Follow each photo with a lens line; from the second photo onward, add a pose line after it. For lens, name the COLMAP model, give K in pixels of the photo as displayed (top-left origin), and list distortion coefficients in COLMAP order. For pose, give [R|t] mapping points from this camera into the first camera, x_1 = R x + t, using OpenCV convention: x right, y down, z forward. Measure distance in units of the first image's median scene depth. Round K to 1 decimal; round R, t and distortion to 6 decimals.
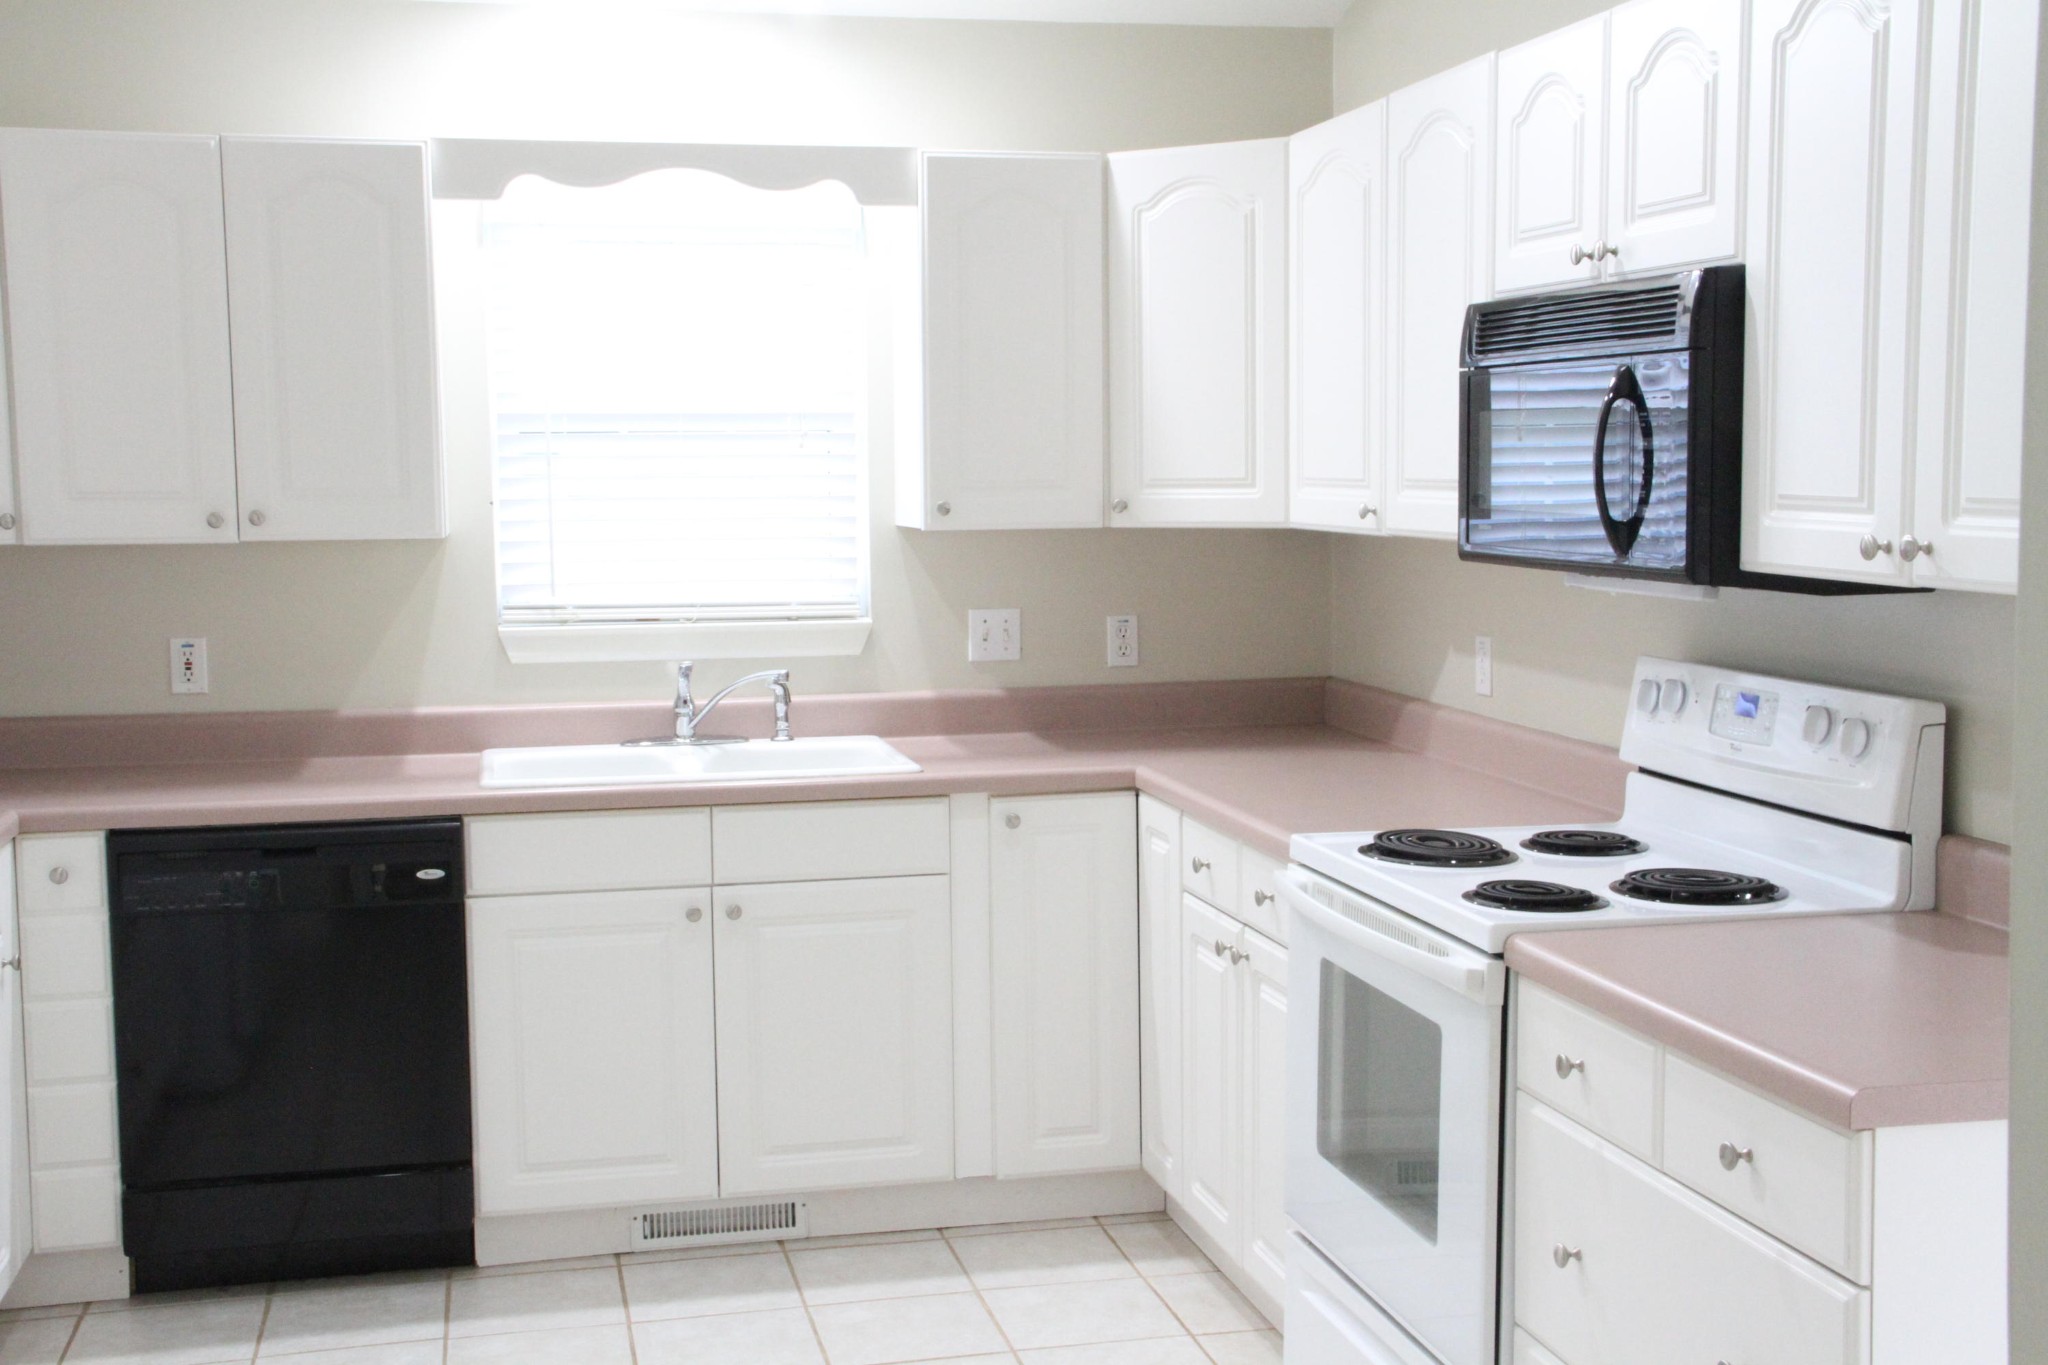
lens RADIAL K [[2376.3, 0, 1006.7], [0, 2376.3, 682.5], [0, 0, 1]] dist [0.028371, 0.000000]
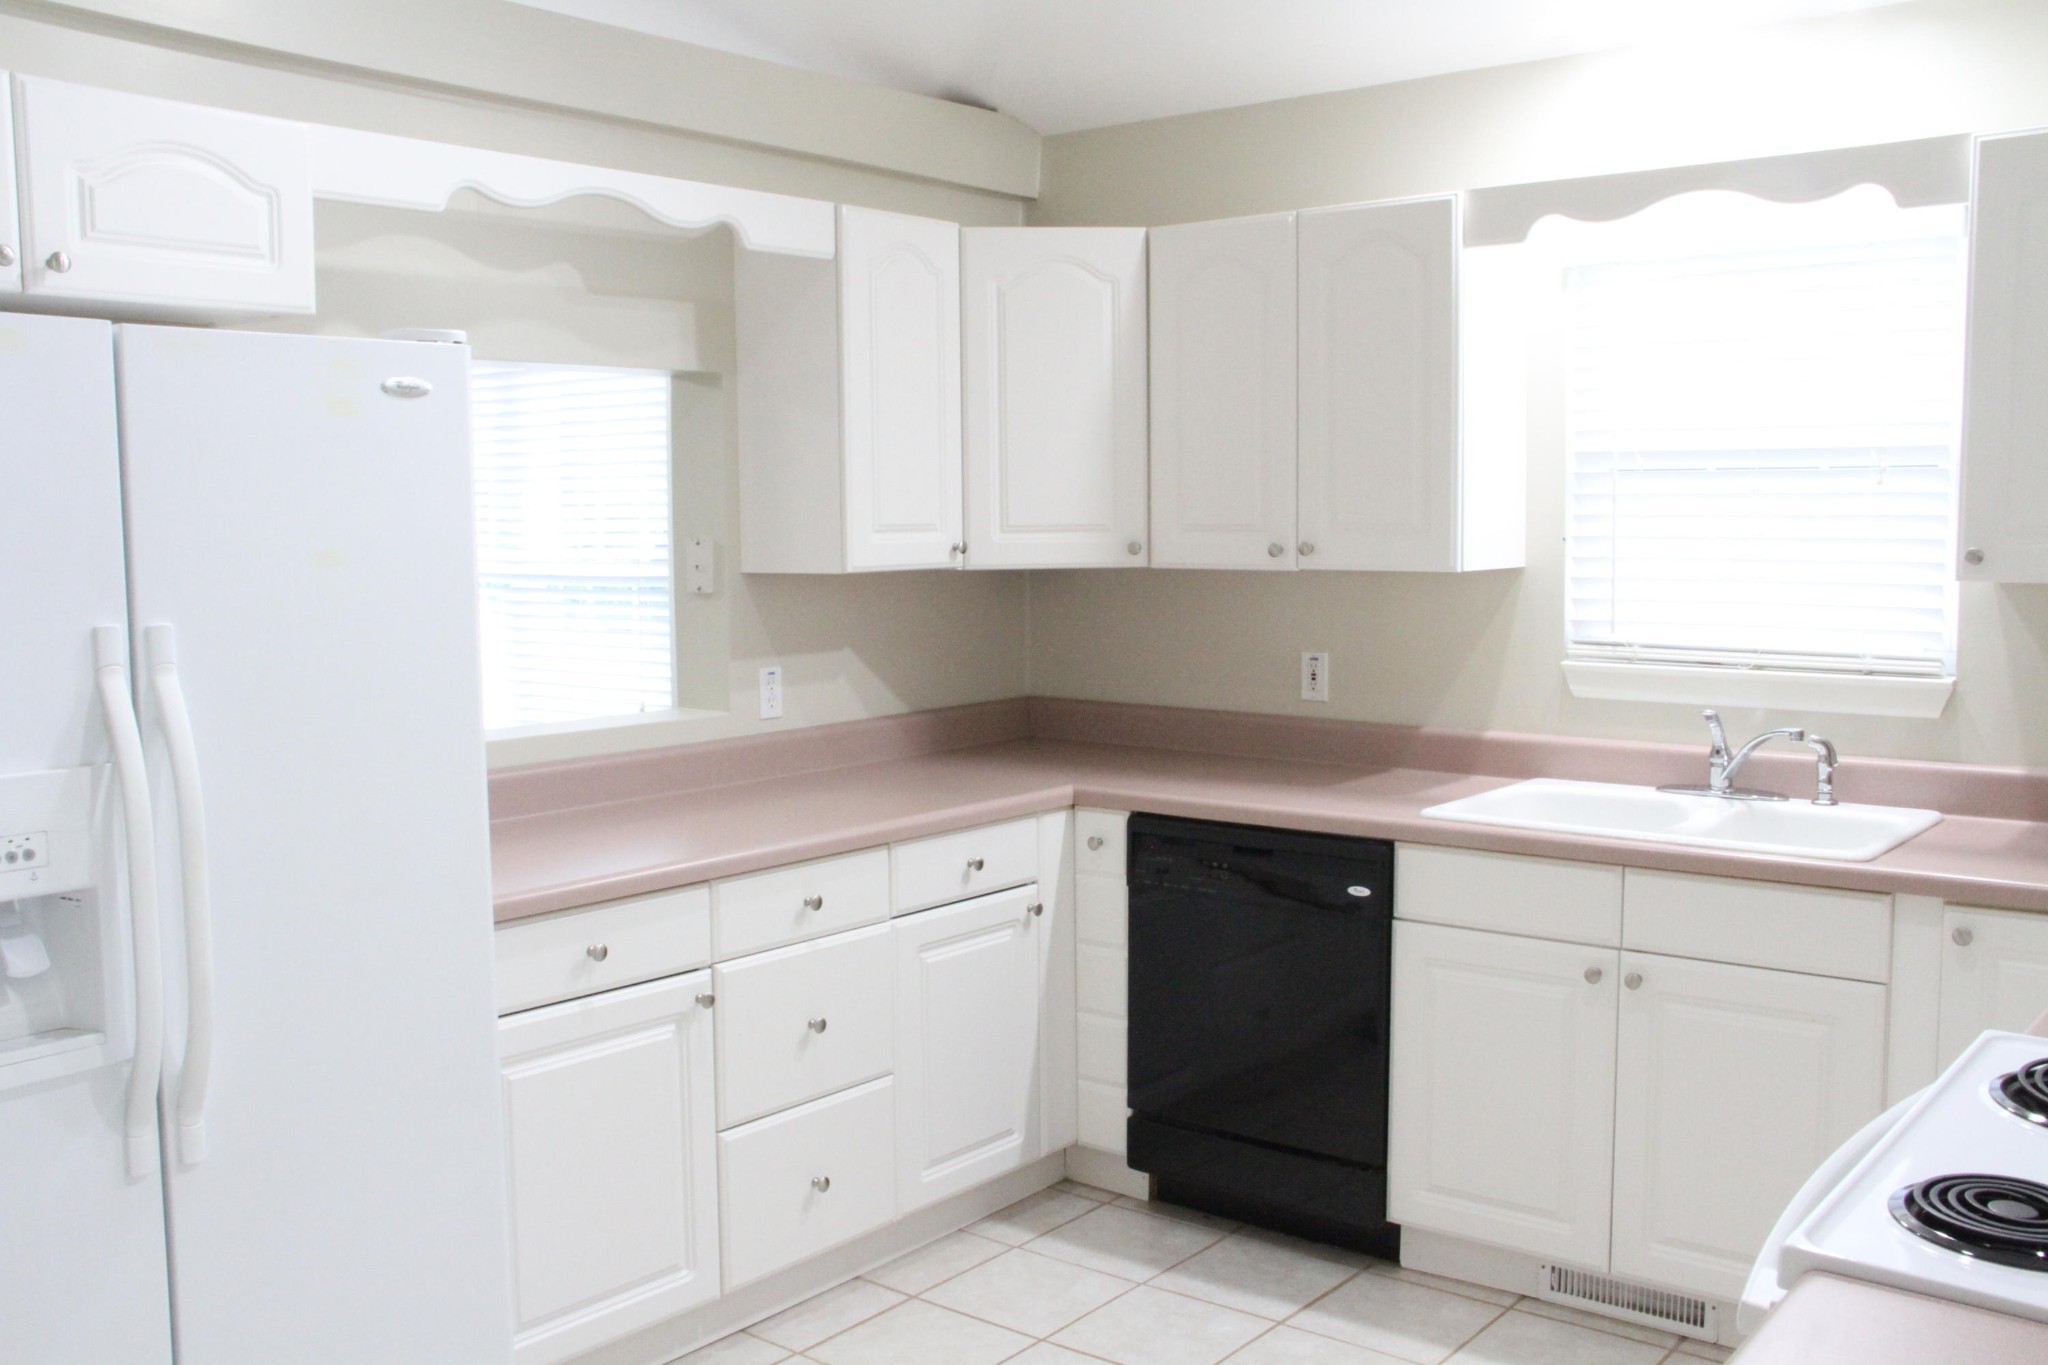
lens RADIAL K [[1889.3, 0, 1027.7], [0, 1889.3, 693.7], [0, 0, 1]] dist [-0.047464, 0.000000]
pose [[0.643999, 0.080160, -0.760815, 0.278552], [-0.068125, 0.996553, 0.047333, -0.034487], [0.761987, 0.021348, 0.647241, 0.326661]]
